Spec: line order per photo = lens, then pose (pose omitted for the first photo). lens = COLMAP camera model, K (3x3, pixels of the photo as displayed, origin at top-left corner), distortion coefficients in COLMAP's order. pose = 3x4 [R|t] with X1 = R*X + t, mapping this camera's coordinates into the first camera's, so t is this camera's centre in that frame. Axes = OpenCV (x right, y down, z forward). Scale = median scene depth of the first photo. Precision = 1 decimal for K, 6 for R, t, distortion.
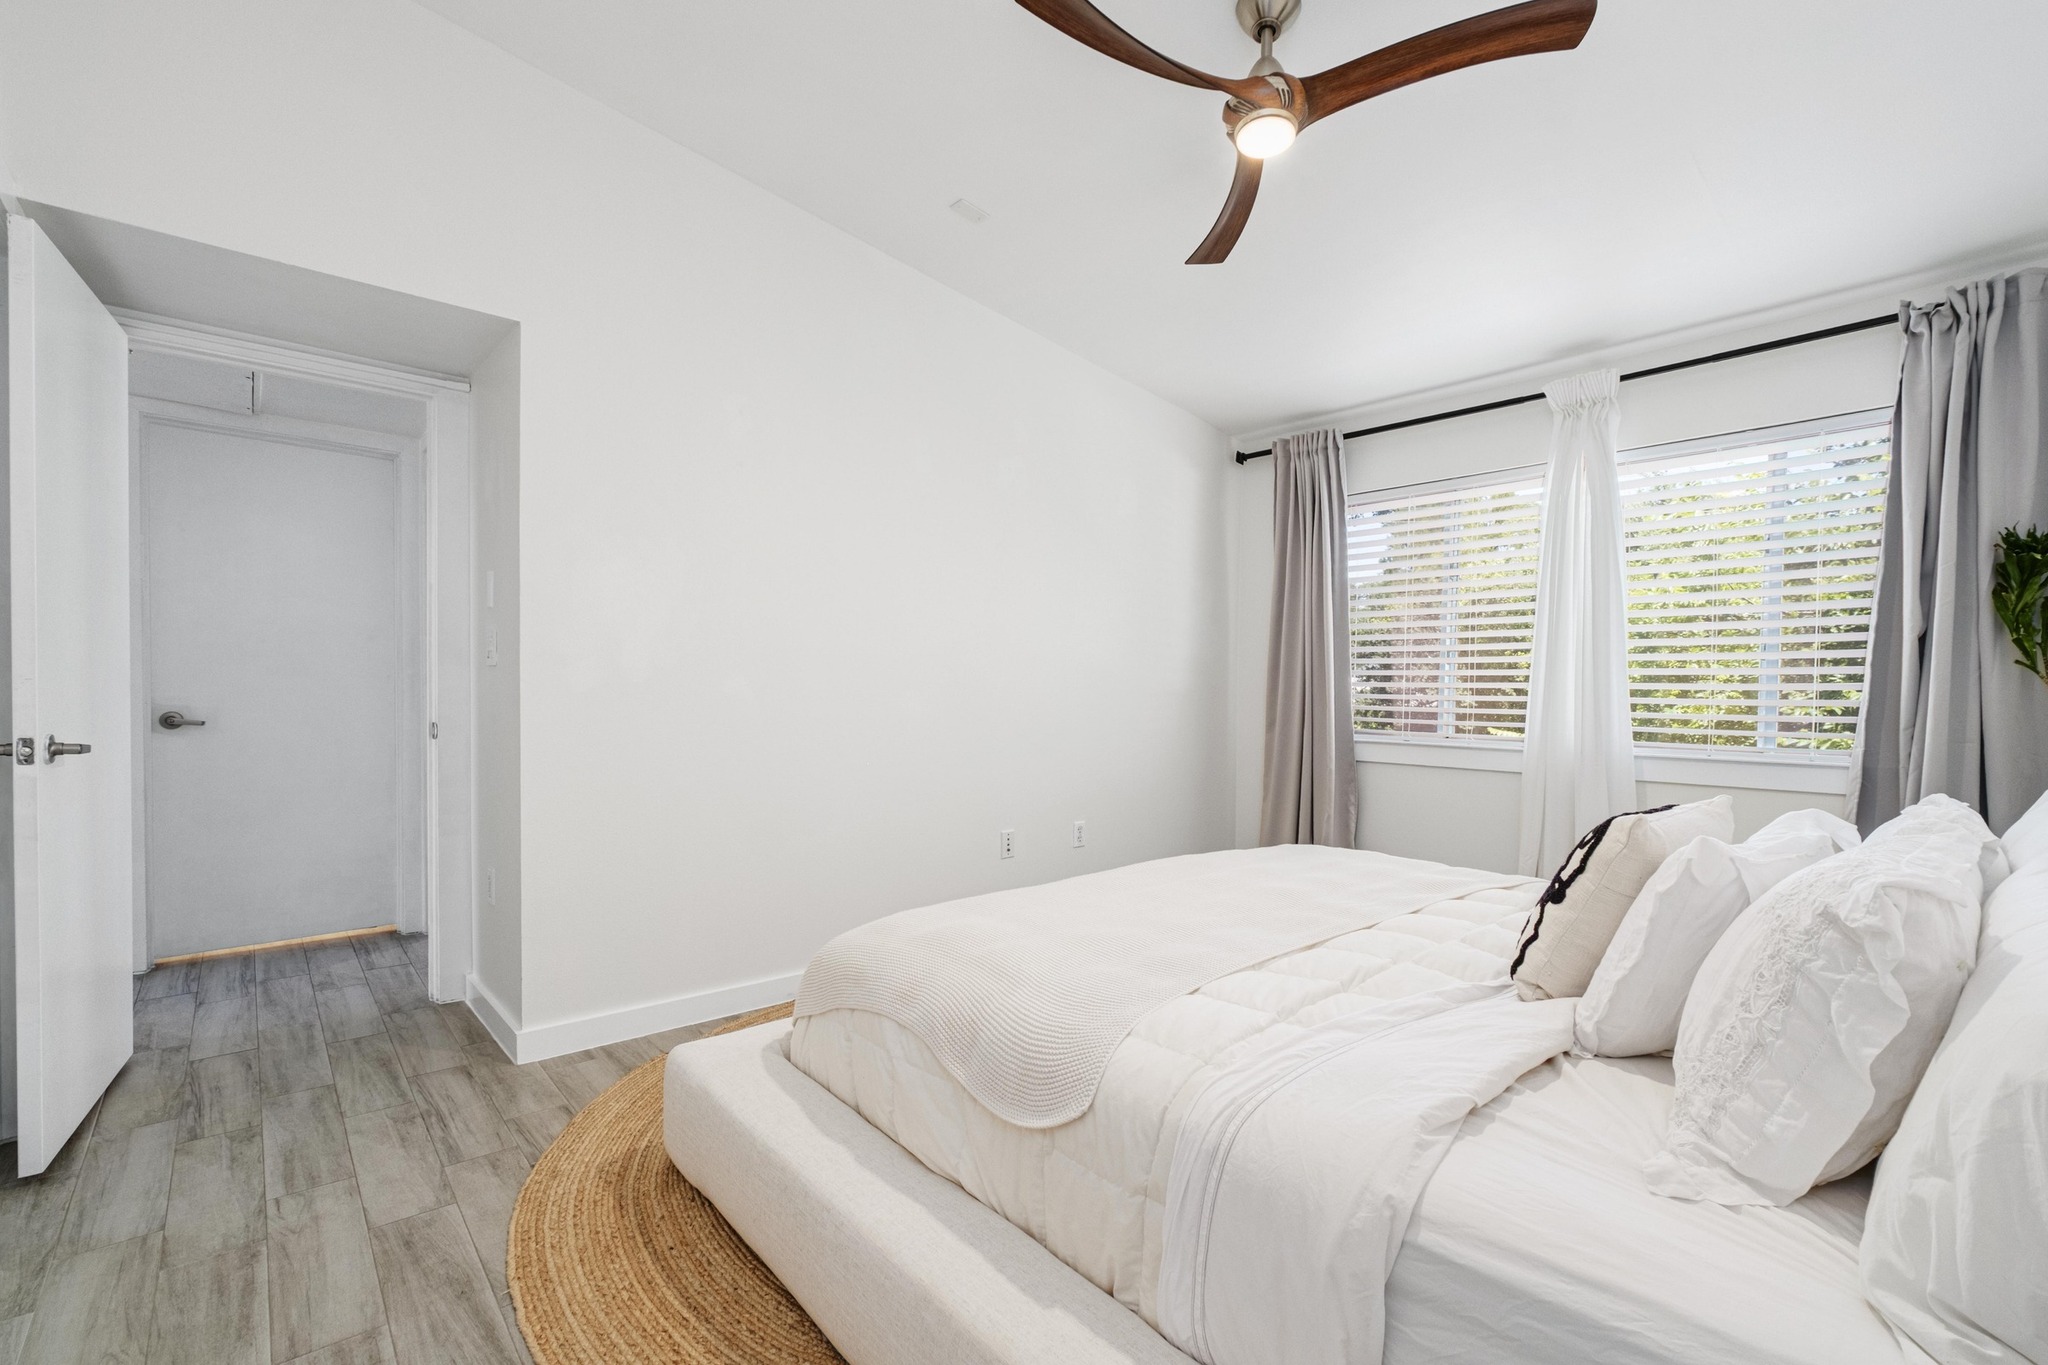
lens RADIAL K [[886.7, 0, 1024.0], [0, 886.7, 682.5], [0, 0, 1]] dist [-0.001207, -0.000081]
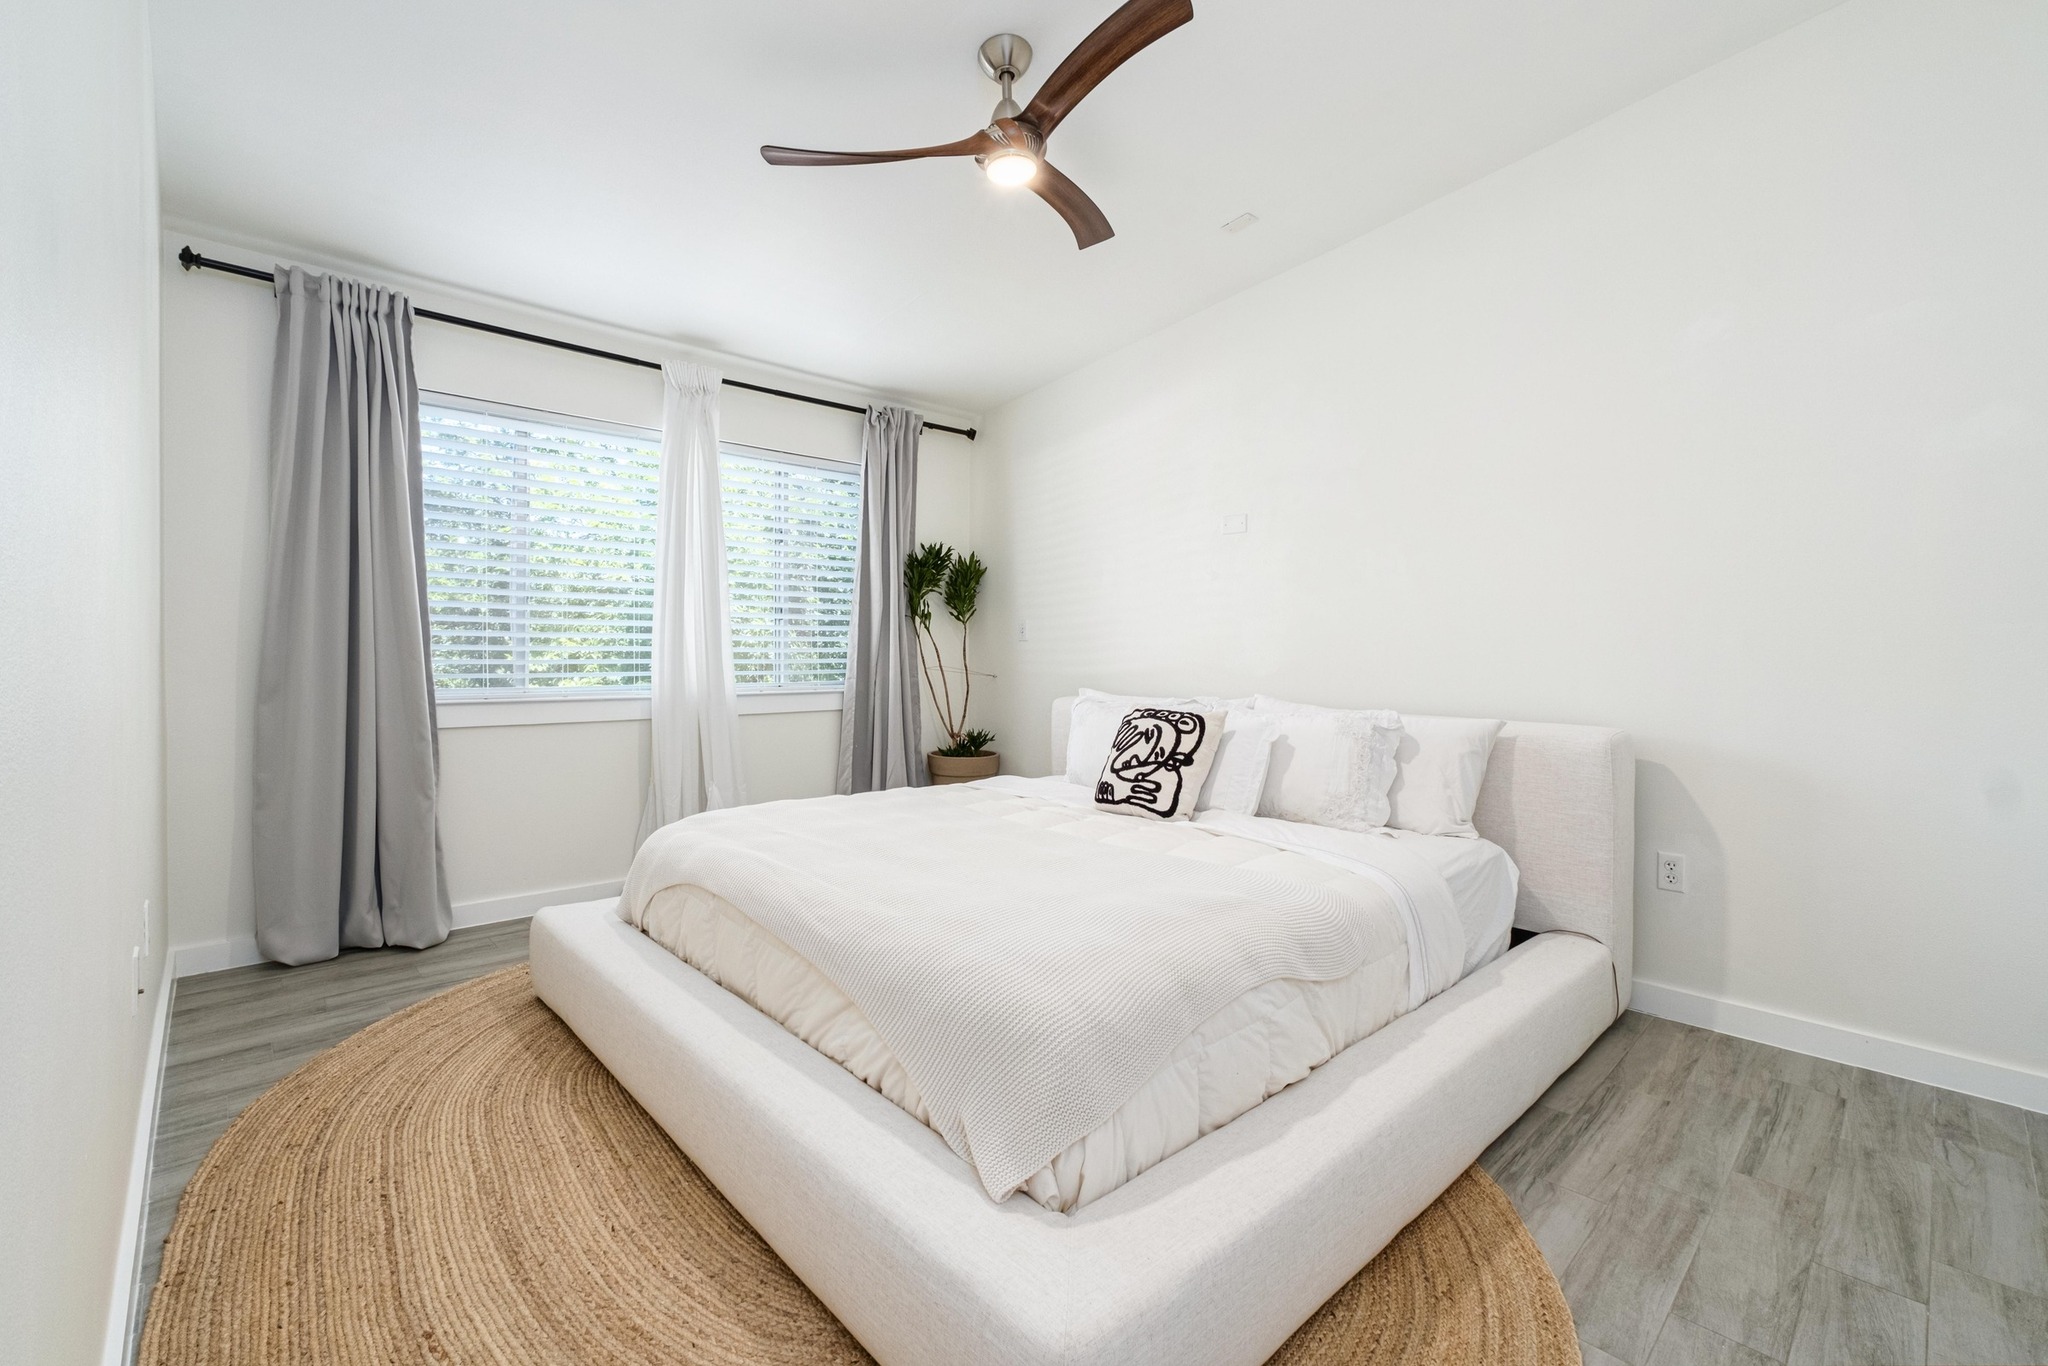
lens RADIAL K [[893.5, 0, 1024.2], [0, 893.5, 643.0], [0, 0, 1]] dist [-0.001190, -0.000157]
pose [[-0.028018, -0.006387, 0.999587, -0.543495], [-0.016947, 0.999839, 0.005913, -0.003169], [-0.999464, -0.016774, -0.028122, 0.617252]]
